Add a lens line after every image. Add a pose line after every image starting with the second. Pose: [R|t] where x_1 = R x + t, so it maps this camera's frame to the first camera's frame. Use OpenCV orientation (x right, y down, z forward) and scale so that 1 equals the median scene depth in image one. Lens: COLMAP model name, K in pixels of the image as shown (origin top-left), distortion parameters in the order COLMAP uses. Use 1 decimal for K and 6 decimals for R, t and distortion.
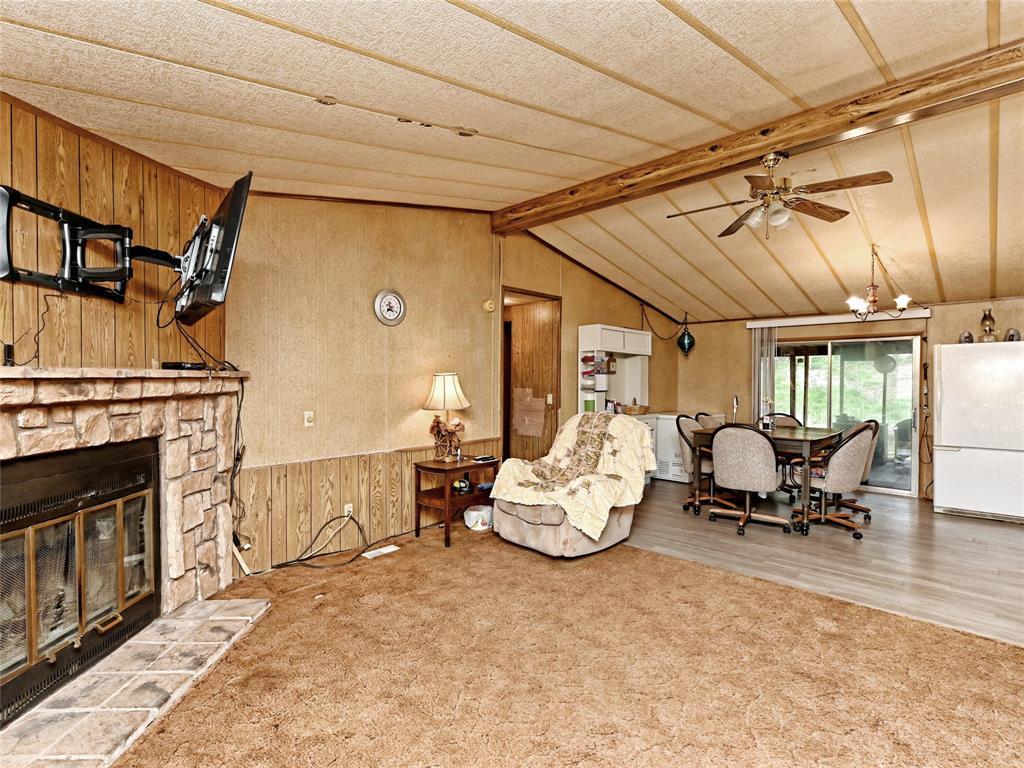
lens RADIAL K [[503.4, 0, 508.8], [0, 503.4, 382.1], [0, 0, 1]] dist [0.004630, 0.001185]
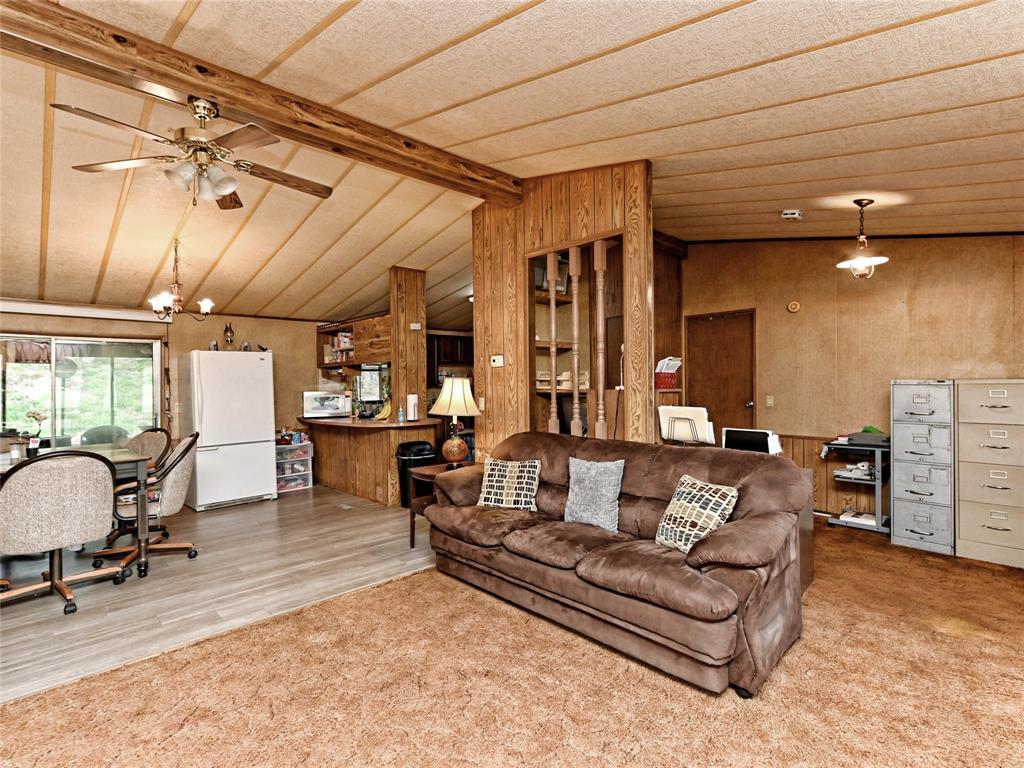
lens RADIAL K [[503.4, 0, 508.8], [0, 503.4, 382.1], [0, 0, 1]] dist [0.004630, 0.001185]
pose [[0.049595, -0.004908, 0.998757, -0.129042], [0.016140, 0.999861, 0.004112, -0.002299], [-0.998639, 0.015916, 0.049667, 0.246959]]
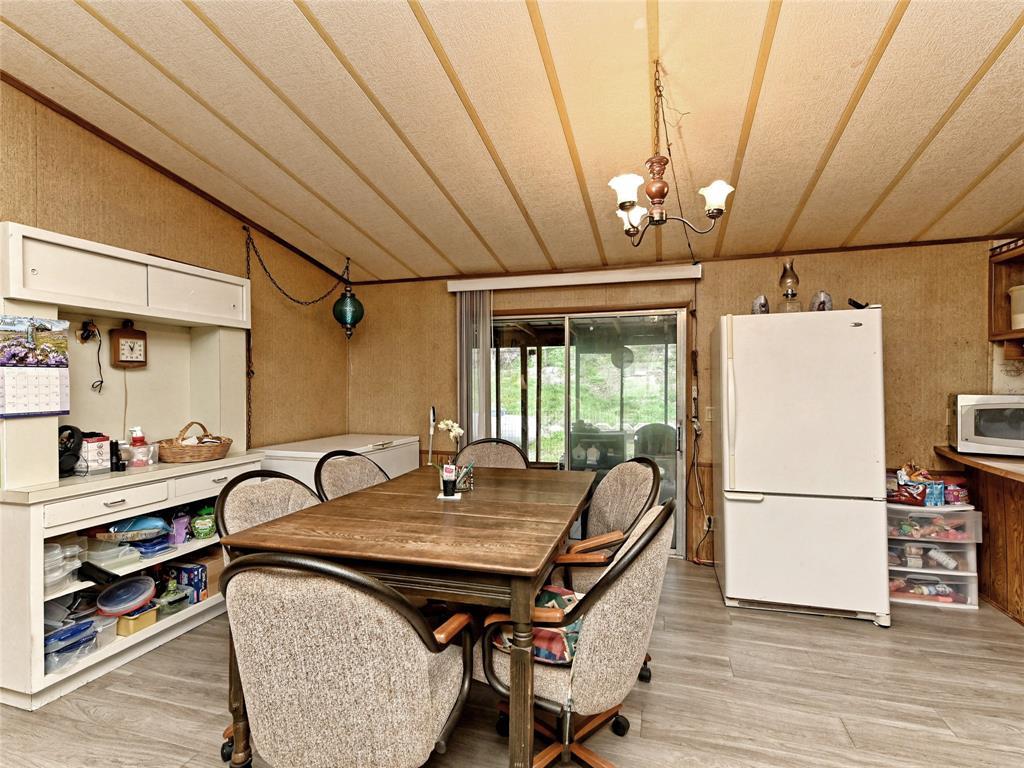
lens RADIAL K [[503.4, 0, 508.8], [0, 503.4, 382.1], [0, 0, 1]] dist [0.004630, 0.001185]
pose [[0.894667, -0.011926, 0.446574, 0.296758], [0.010746, 0.999929, 0.005175, -0.003016], [-0.446604, 0.000169, 0.894732, 0.482336]]
